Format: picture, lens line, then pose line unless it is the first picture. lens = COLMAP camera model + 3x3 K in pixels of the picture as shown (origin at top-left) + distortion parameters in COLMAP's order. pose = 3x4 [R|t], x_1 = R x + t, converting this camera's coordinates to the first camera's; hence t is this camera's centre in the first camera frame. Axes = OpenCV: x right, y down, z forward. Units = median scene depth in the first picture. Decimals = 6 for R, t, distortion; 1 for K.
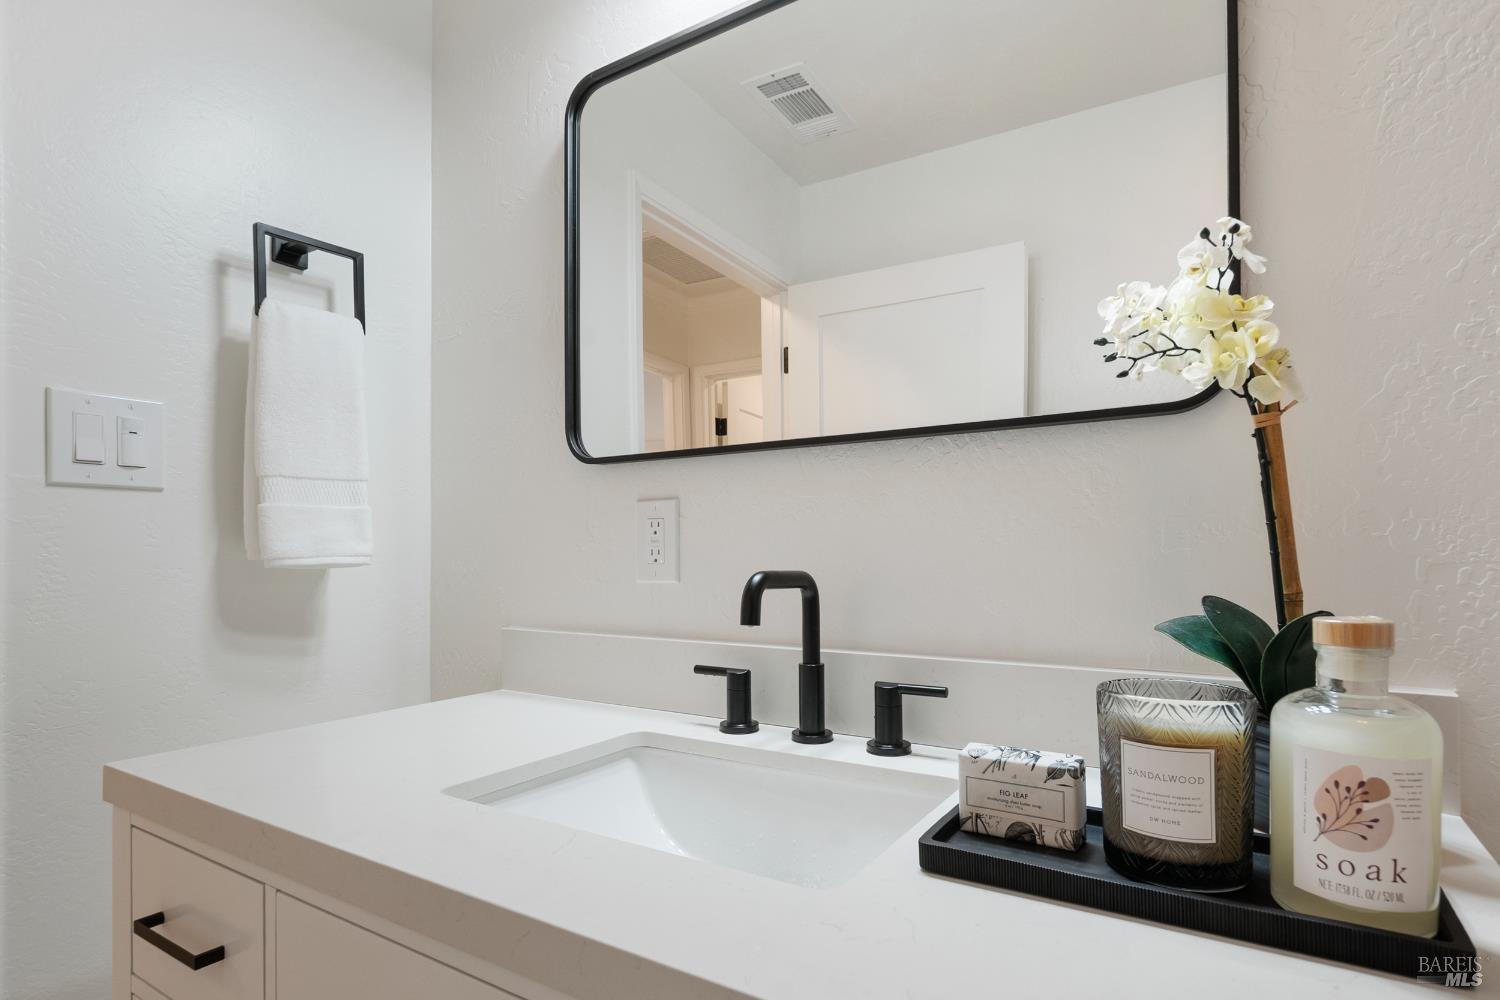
lens RADIAL K [[776.4, 0, 746.9], [0, 776.4, 539.9], [0, 0, 1]] dist [-0.001008, -0.000286]
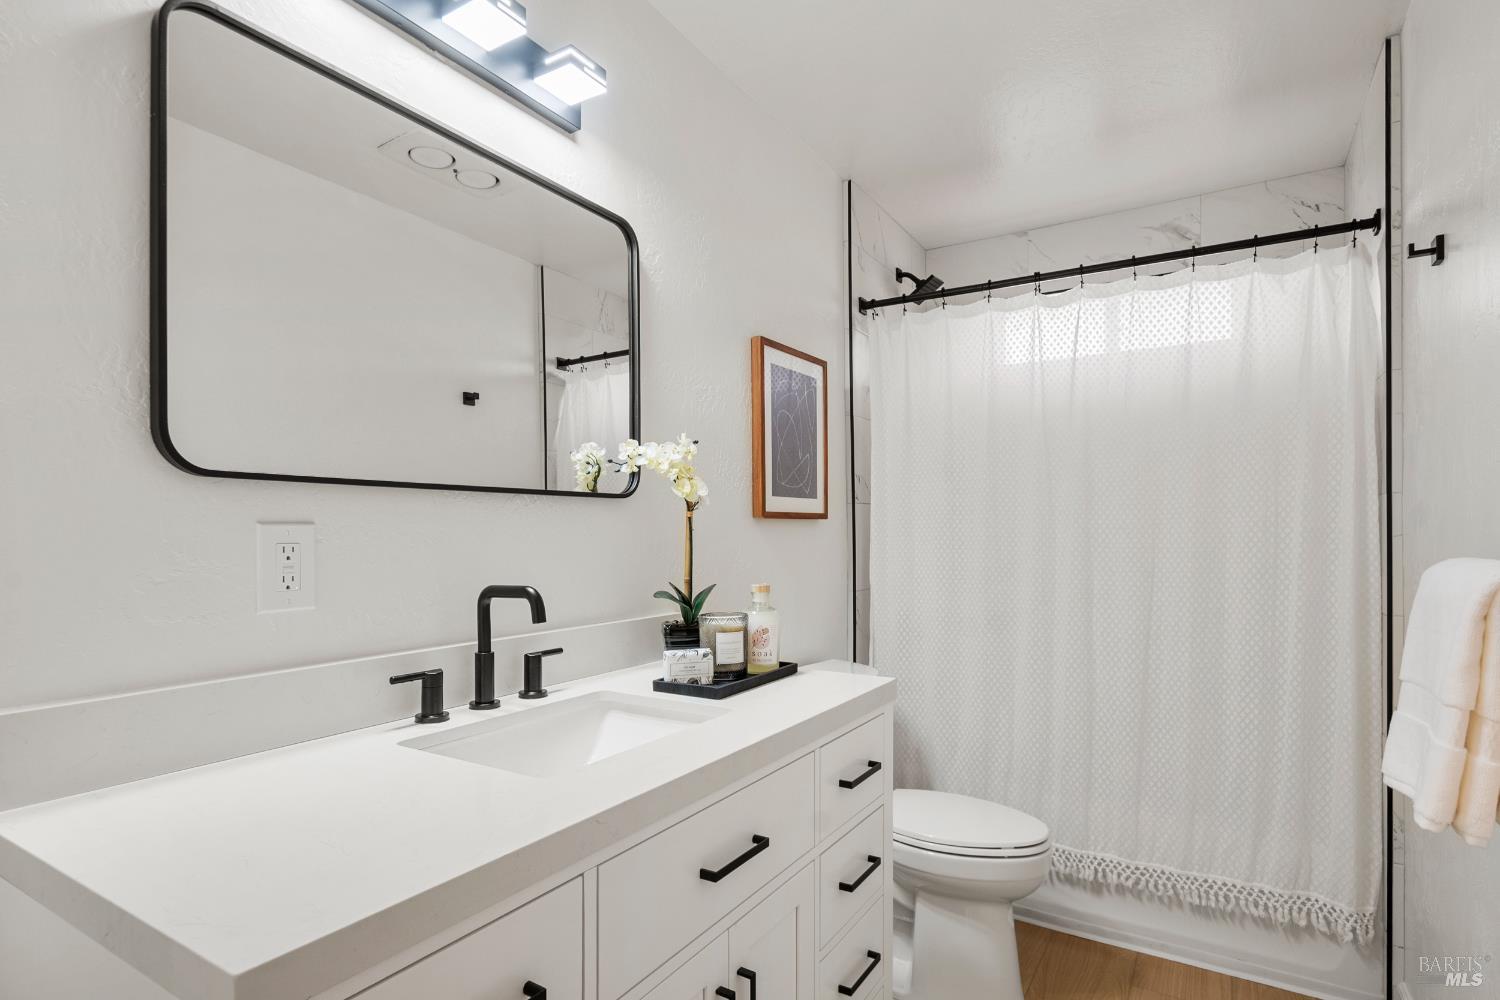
lens RADIAL K [[776.4, 0, 746.9], [0, 776.4, 539.9], [0, 0, 1]] dist [-0.001008, -0.000286]
pose [[-0.018870, -0.000919, 0.999822, -1.304585], [-0.008864, 0.999960, 0.000752, -0.045443], [-0.999783, -0.008849, -0.018877, 0.562451]]
